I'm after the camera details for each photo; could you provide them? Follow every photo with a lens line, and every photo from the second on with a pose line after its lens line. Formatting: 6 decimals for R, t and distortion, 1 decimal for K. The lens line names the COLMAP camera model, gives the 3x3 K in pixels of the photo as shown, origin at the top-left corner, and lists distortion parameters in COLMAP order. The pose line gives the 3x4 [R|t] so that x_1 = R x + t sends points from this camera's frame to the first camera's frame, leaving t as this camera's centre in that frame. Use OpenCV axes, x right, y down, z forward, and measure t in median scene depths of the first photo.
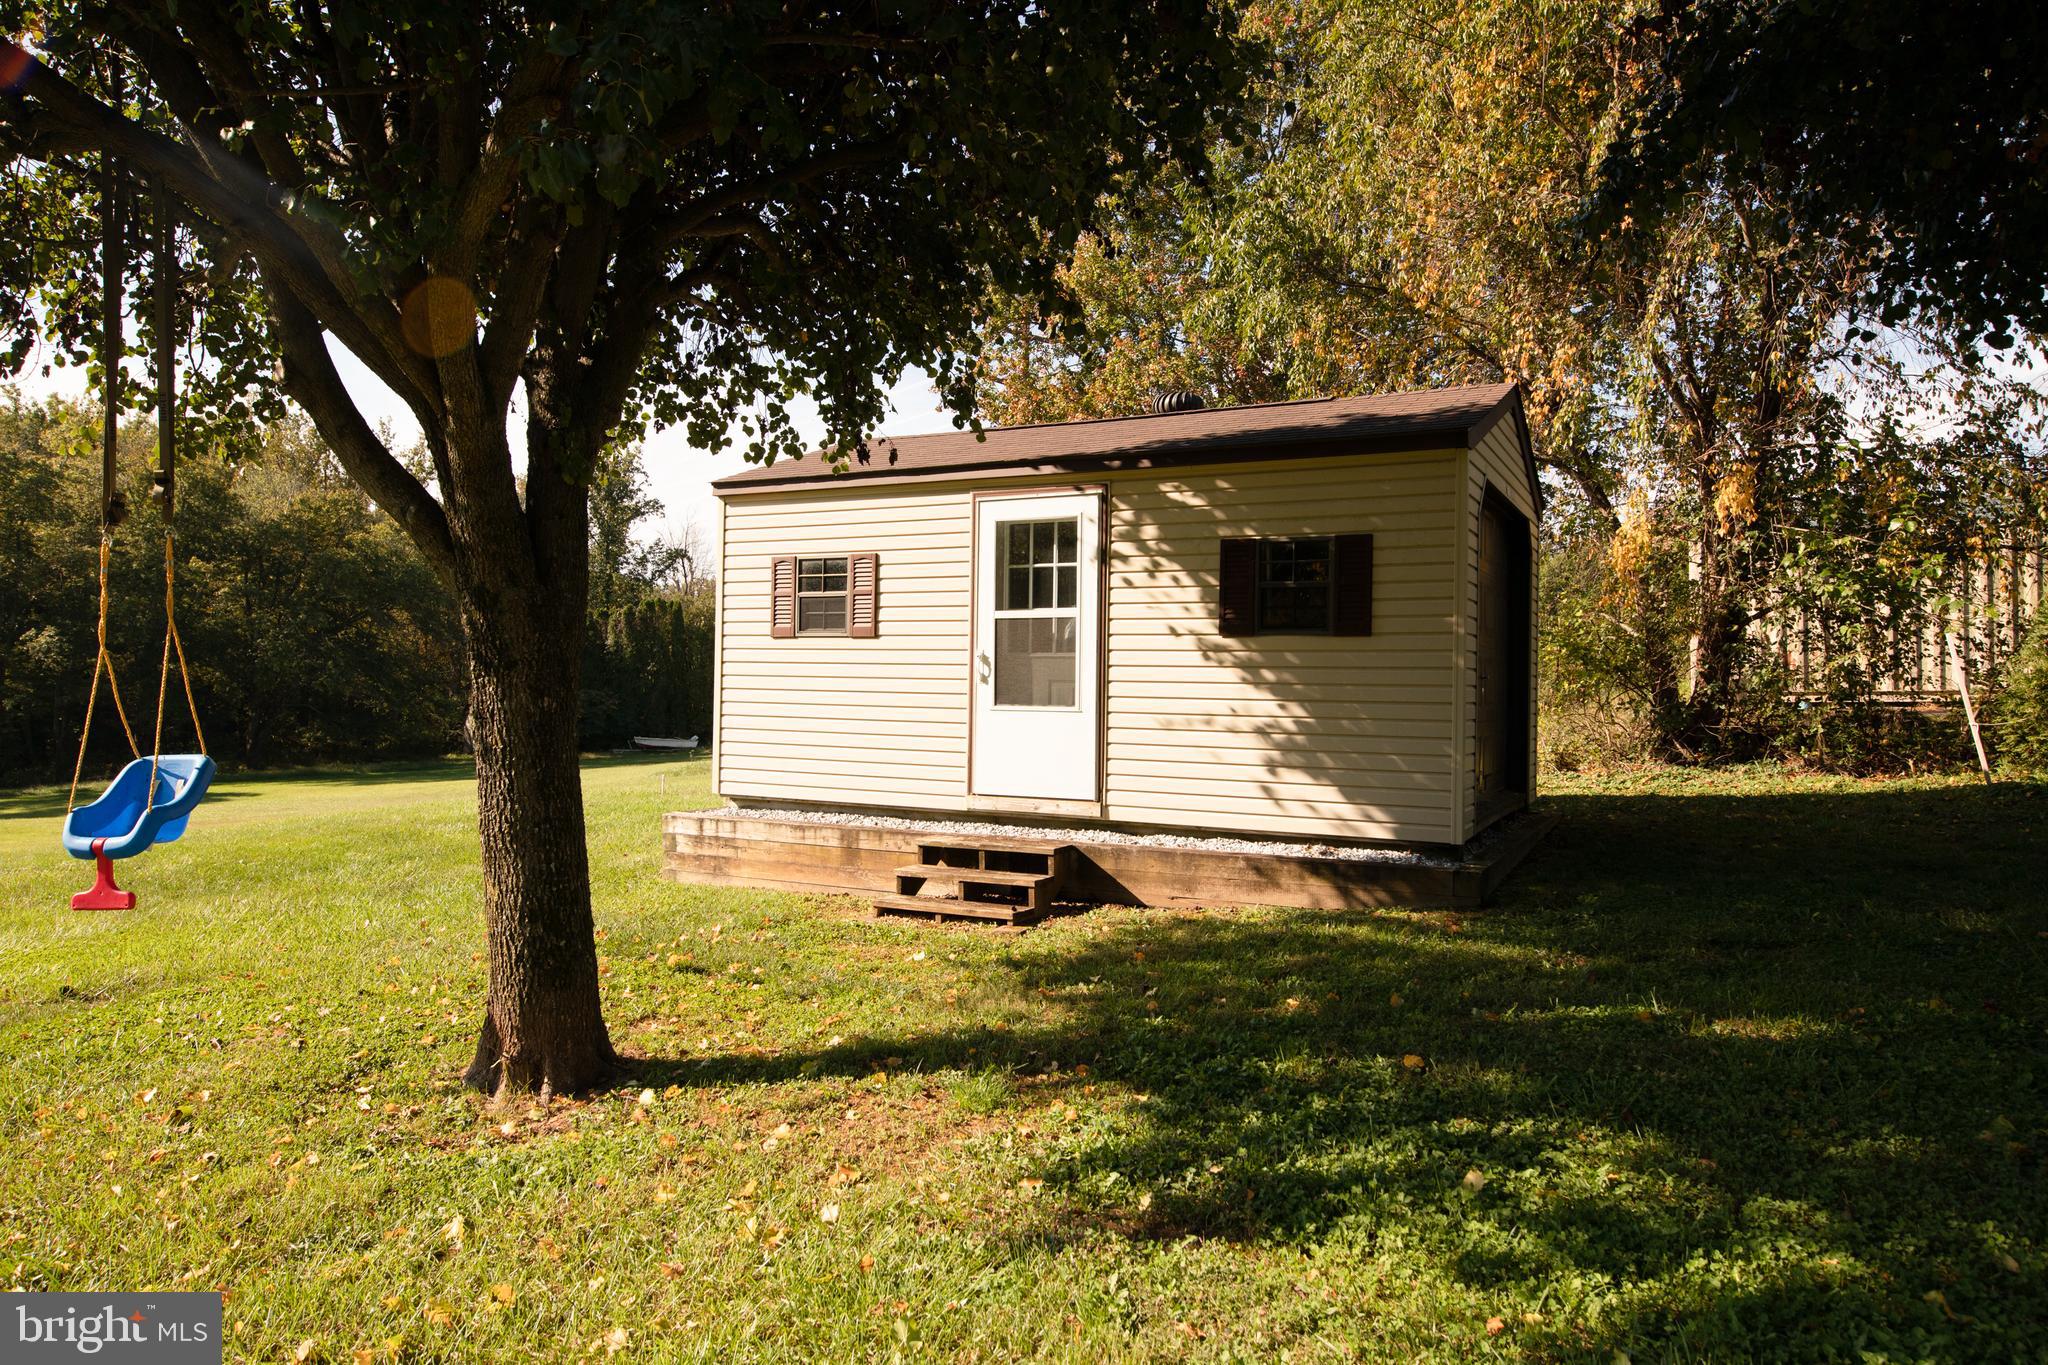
lens RADIAL K [[1349.8, 0, 1016.9], [0, 1349.8, 684.1], [0, 0, 1]] dist [0.006102, 0.001207]
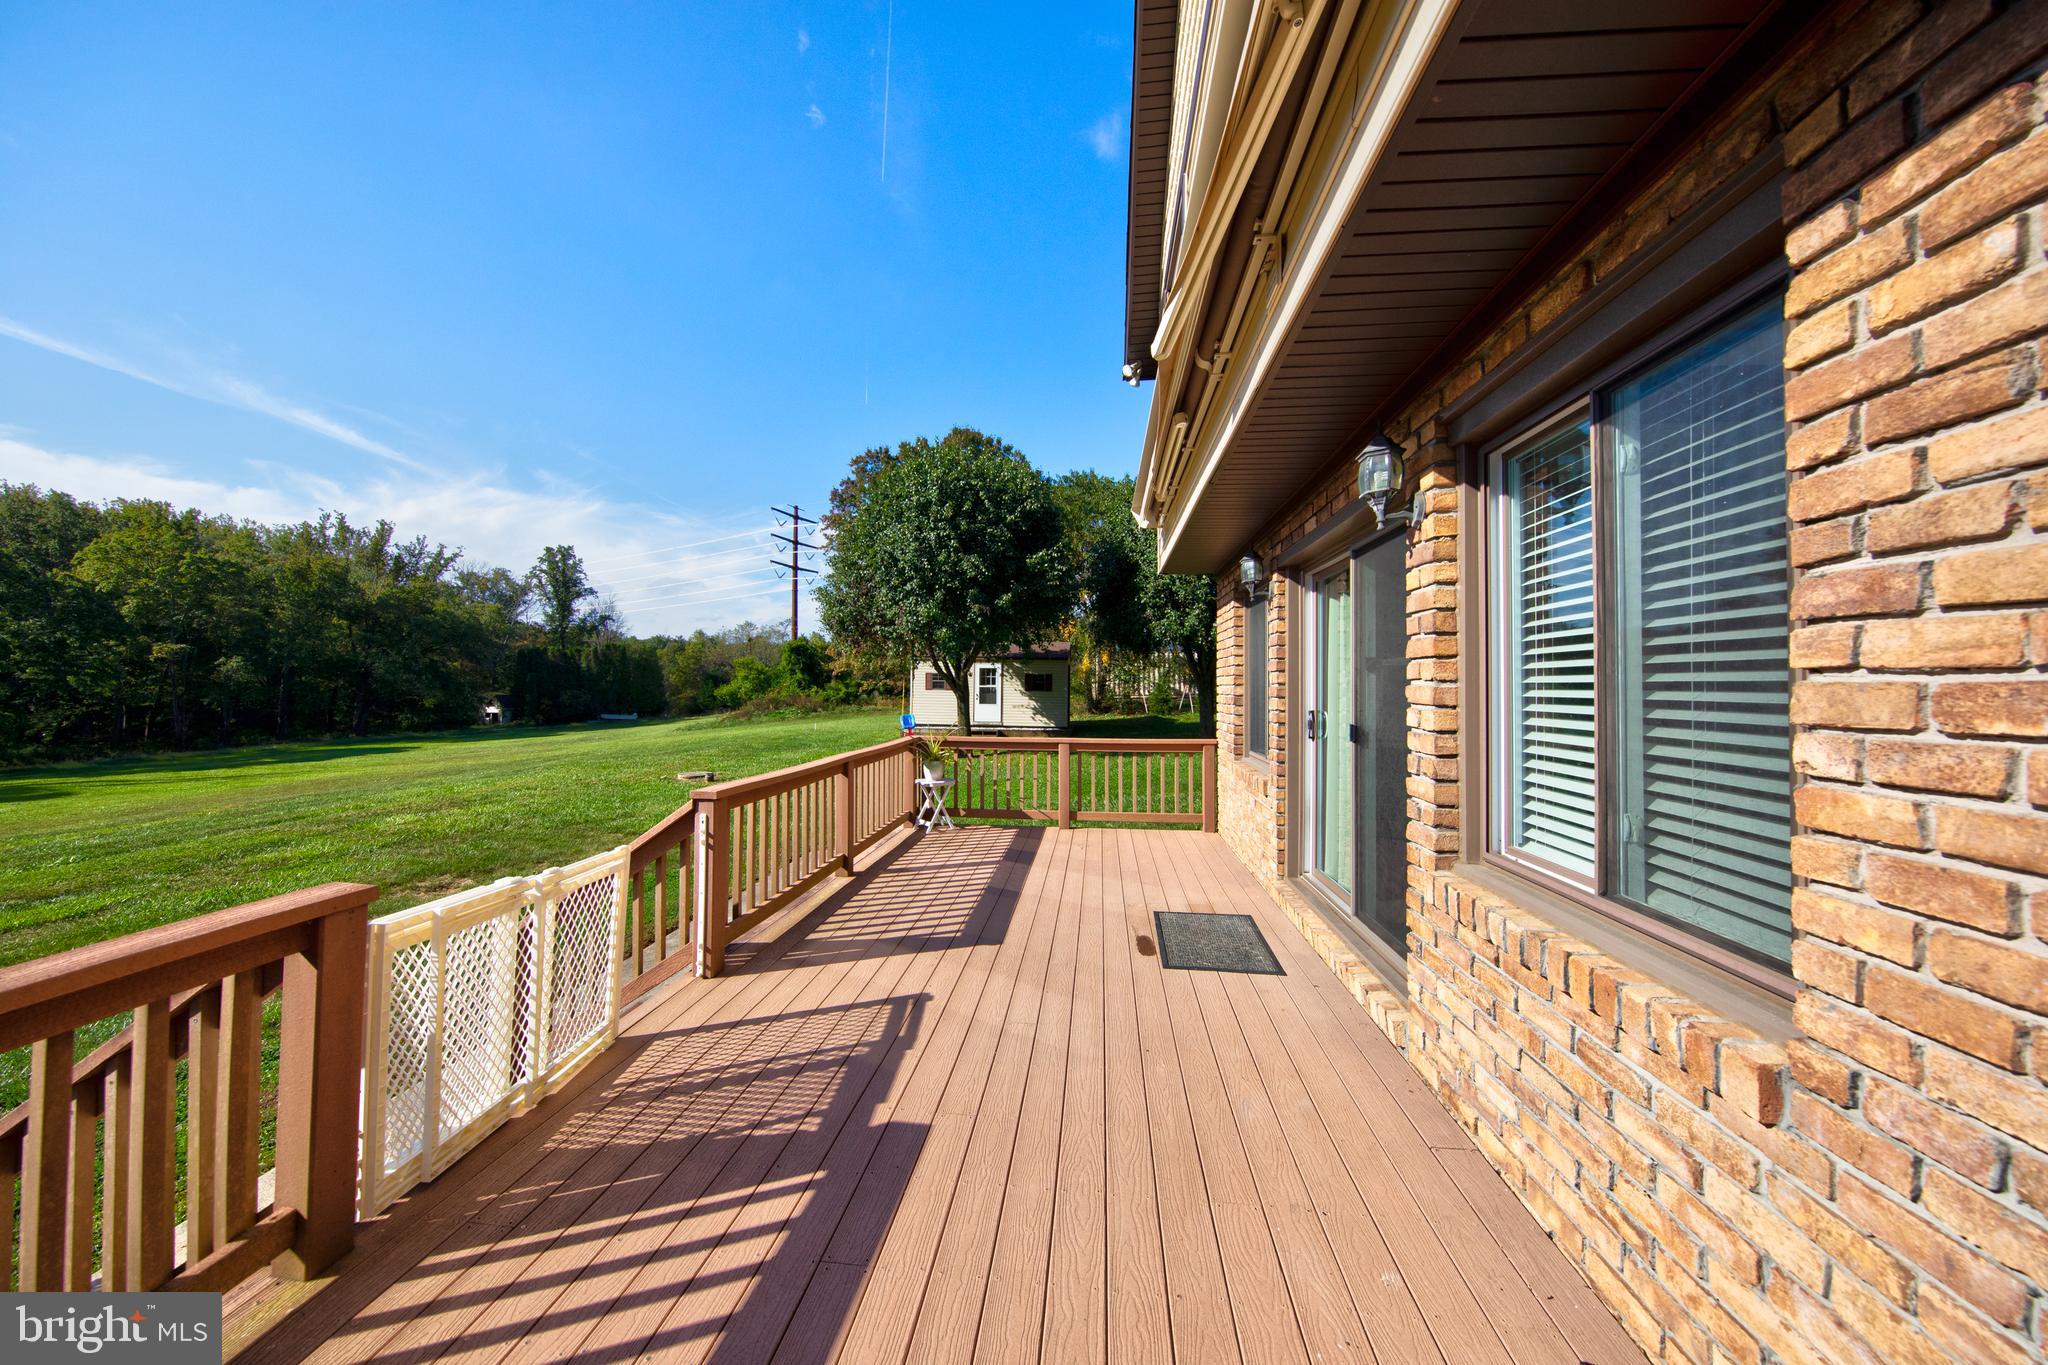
lens RADIAL K [[725.9, 0, 1032.3], [0, 725.9, 676.0], [0, 0, 1]] dist [0.000272, 0.000051]
pose [[0.920583, 0.001954, 0.390543, -0.734080], [0.000397, 0.999982, -0.005939, -0.059265], [-0.390547, 0.005623, 0.920566, -1.308989]]
